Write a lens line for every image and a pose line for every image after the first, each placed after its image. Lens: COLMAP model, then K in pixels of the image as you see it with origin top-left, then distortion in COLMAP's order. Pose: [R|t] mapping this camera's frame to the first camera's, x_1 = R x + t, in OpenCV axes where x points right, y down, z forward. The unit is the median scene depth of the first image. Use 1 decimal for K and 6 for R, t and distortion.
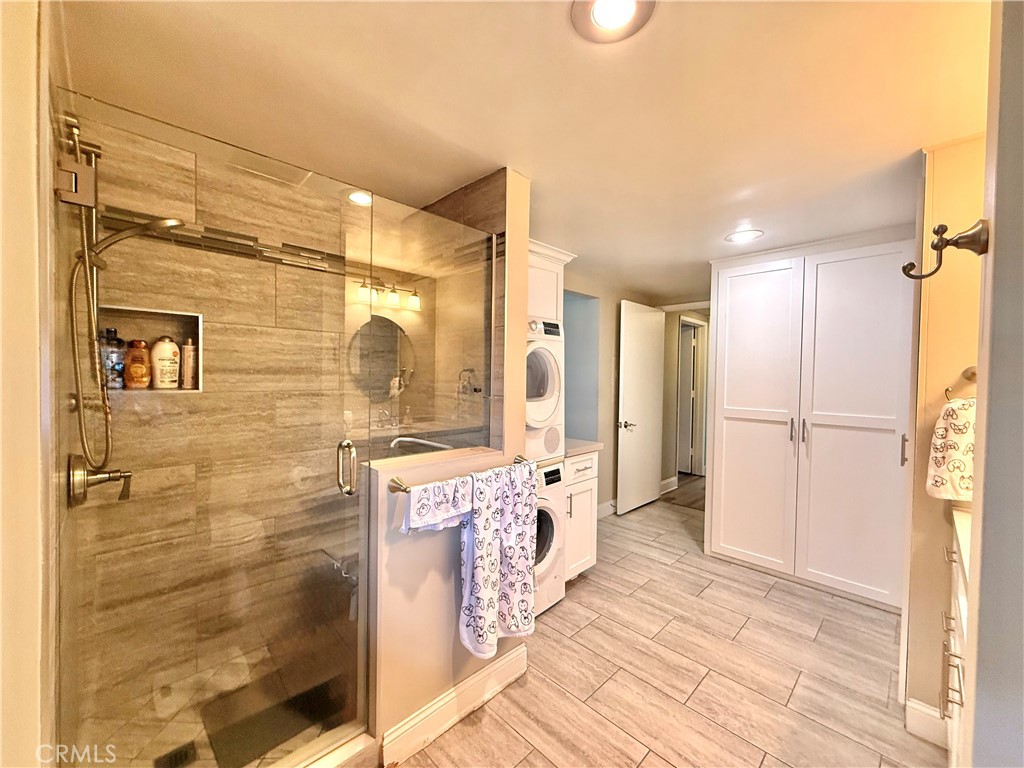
lens RADIAL K [[407.3, 0, 514.7], [0, 407.3, 382.3], [0, 0, 1]] dist [-0.000176, -0.000326]
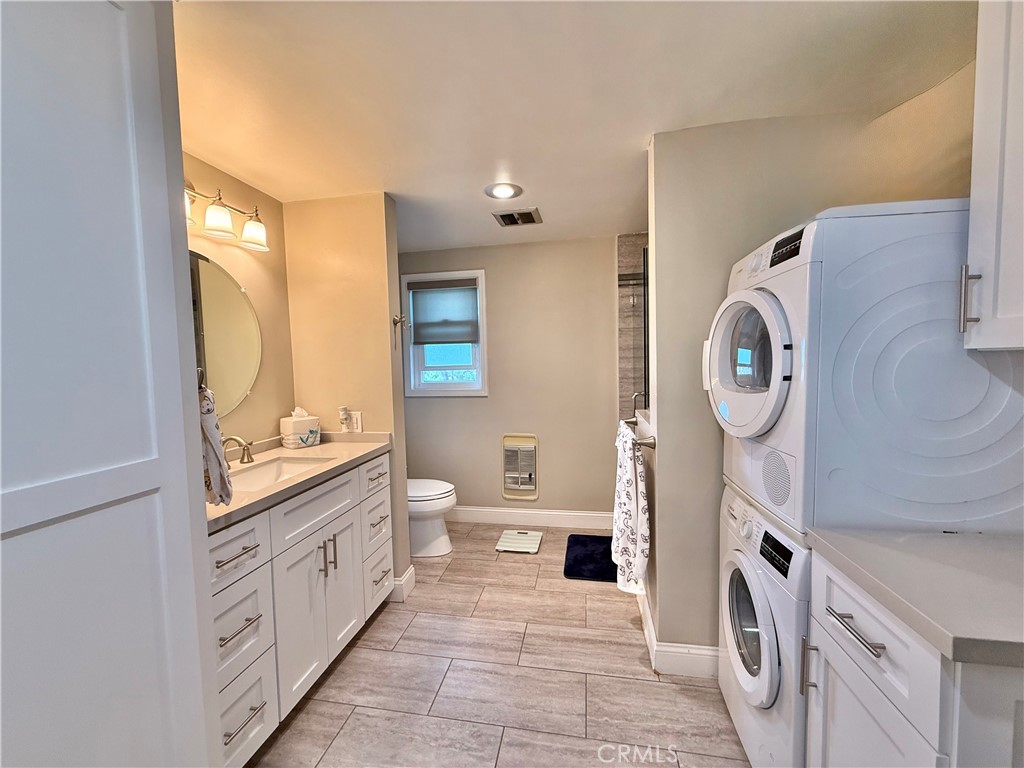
lens RADIAL K [[407.3, 0, 511.8], [0, 407.3, 384.2], [0, 0, 1]] dist [-0.000176, -0.000326]
pose [[-0.820298, 0.034953, -0.570868, 0.908703], [-0.004422, 0.997713, 0.067442, -0.007074], [0.571920, 0.057847, -0.818267, 1.742137]]
